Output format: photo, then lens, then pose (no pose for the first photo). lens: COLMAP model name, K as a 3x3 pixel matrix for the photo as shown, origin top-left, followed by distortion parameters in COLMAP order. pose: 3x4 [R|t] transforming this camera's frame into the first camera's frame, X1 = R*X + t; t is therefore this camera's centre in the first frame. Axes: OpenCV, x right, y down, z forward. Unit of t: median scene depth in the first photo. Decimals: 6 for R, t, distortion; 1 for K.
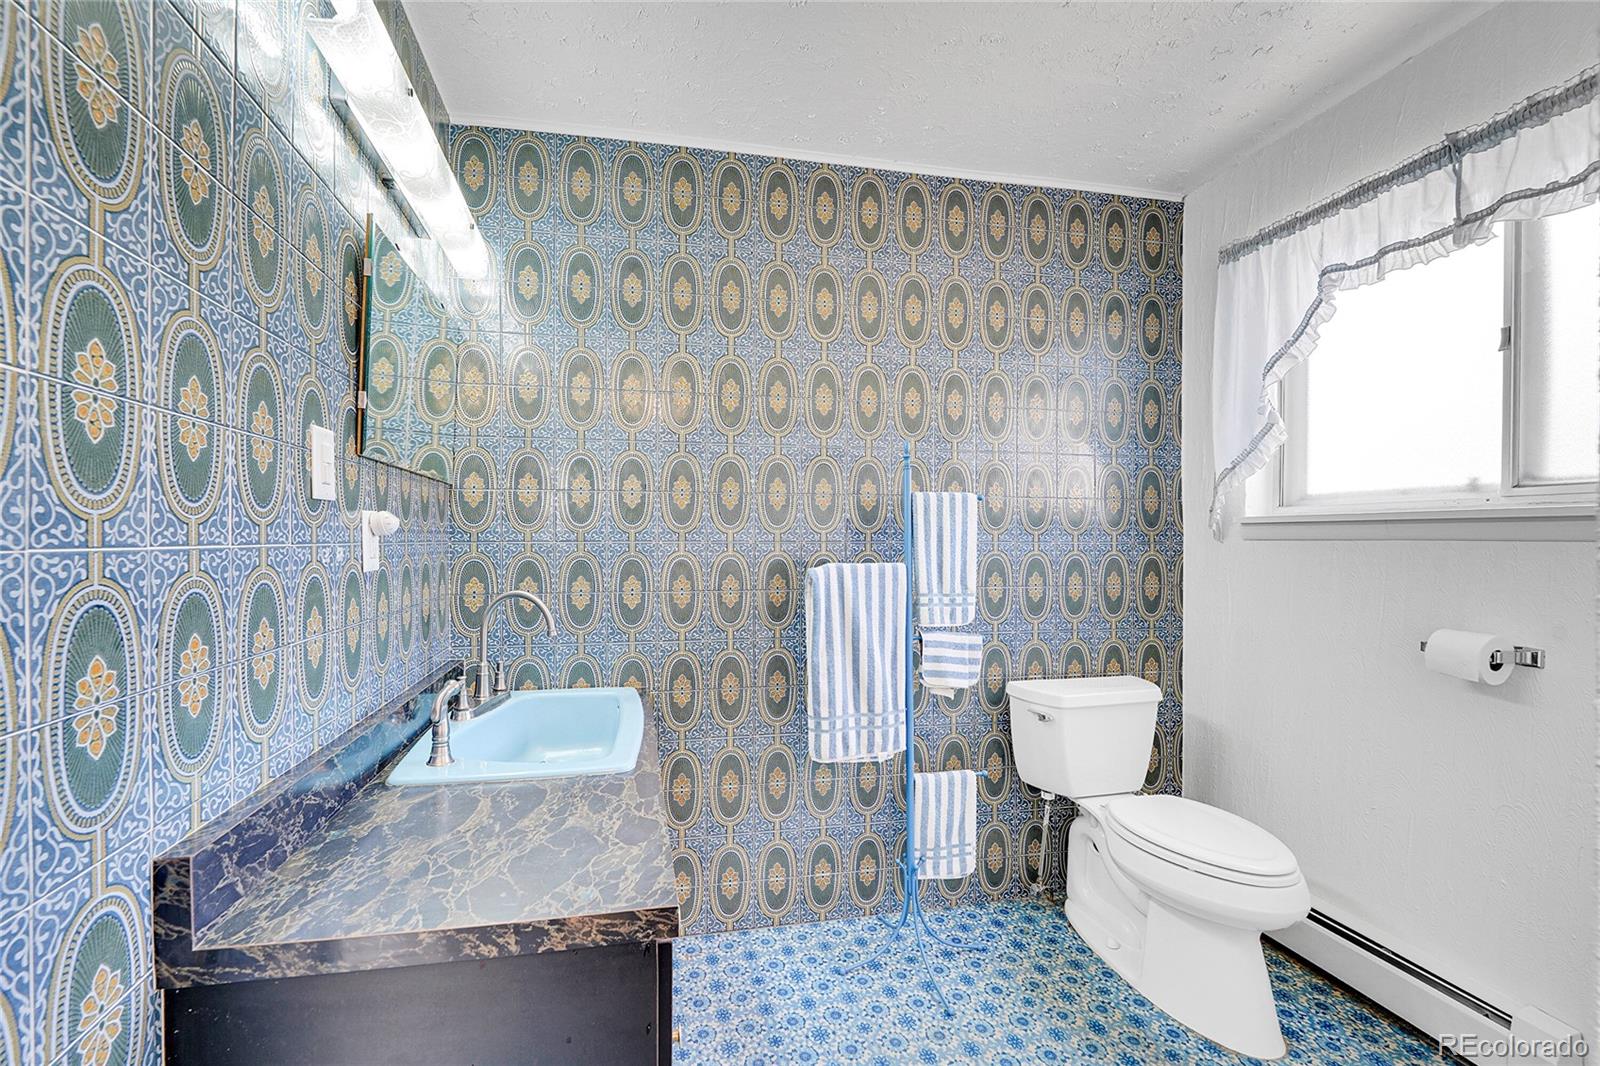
lens RADIAL K [[654.3, 0, 798.4], [0, 654.3, 539.0], [0, 0, 1]] dist [-0.013599, -0.000021]
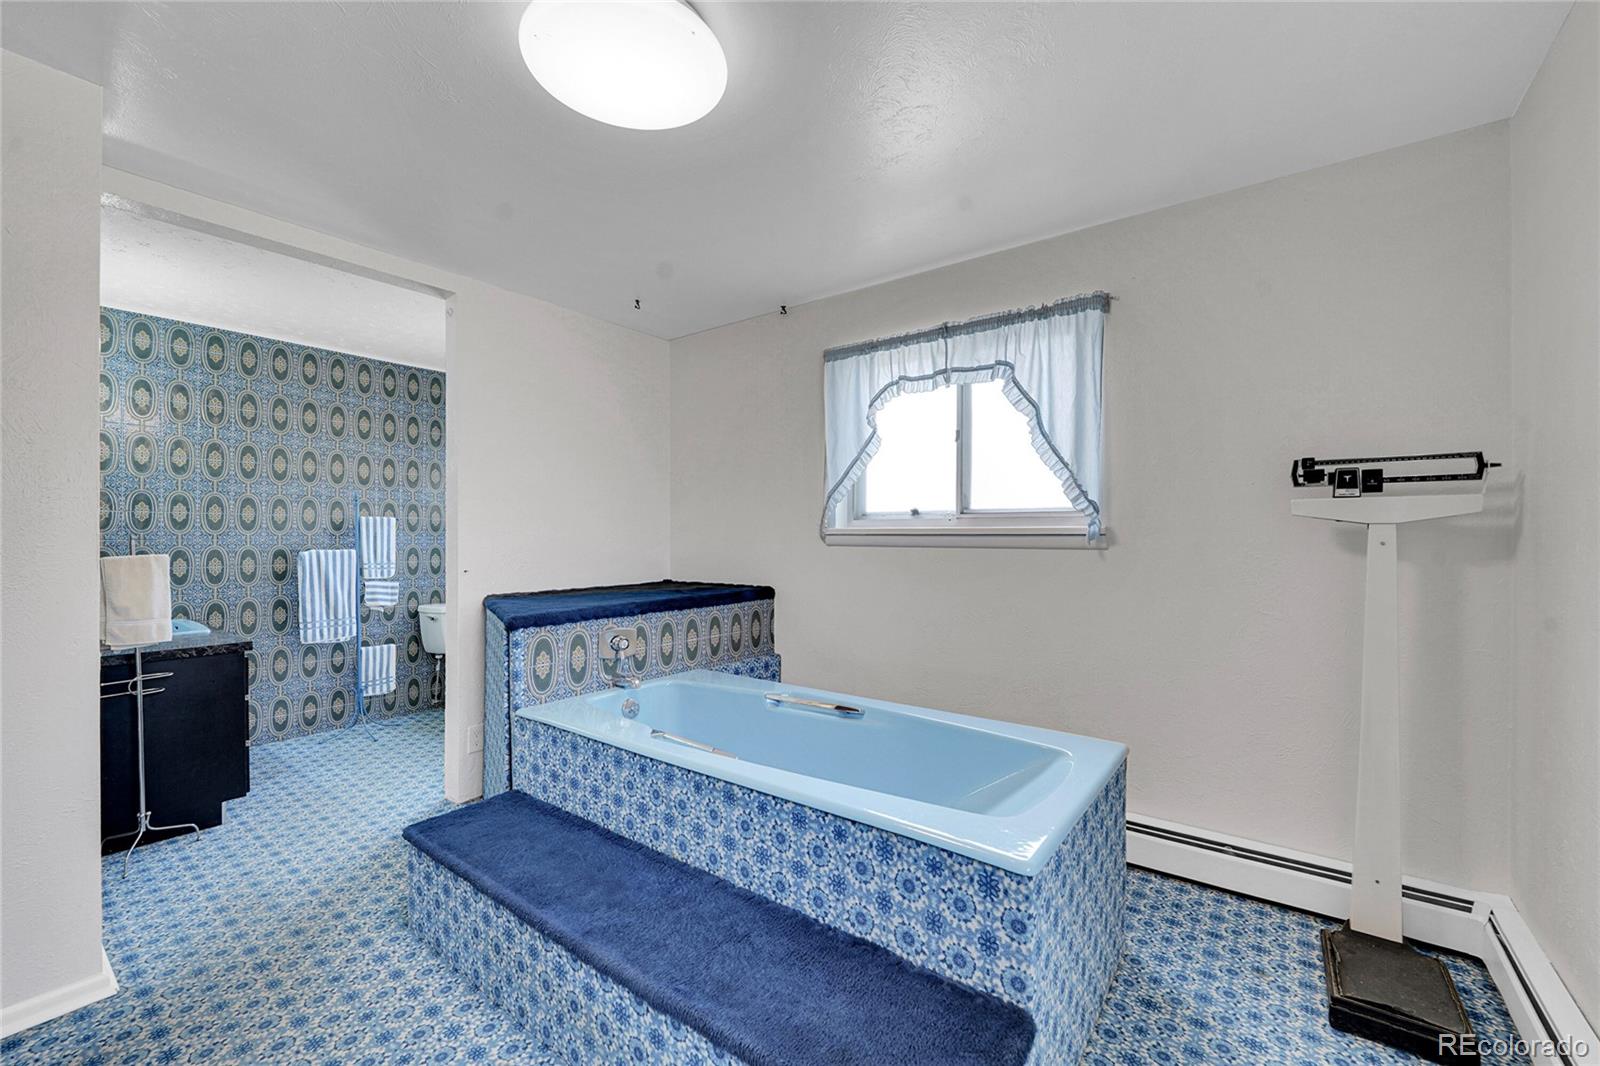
lens RADIAL K [[654.3, 0, 802.9], [0, 654.3, 541.1], [0, 0, 1]] dist [-0.013599, -0.000021]
pose [[0.784150, -0.003069, 0.620564, -0.009076], [0.000458, 0.999990, 0.004367, 0.000661], [-0.620571, -0.003140, 0.784144, -1.468682]]
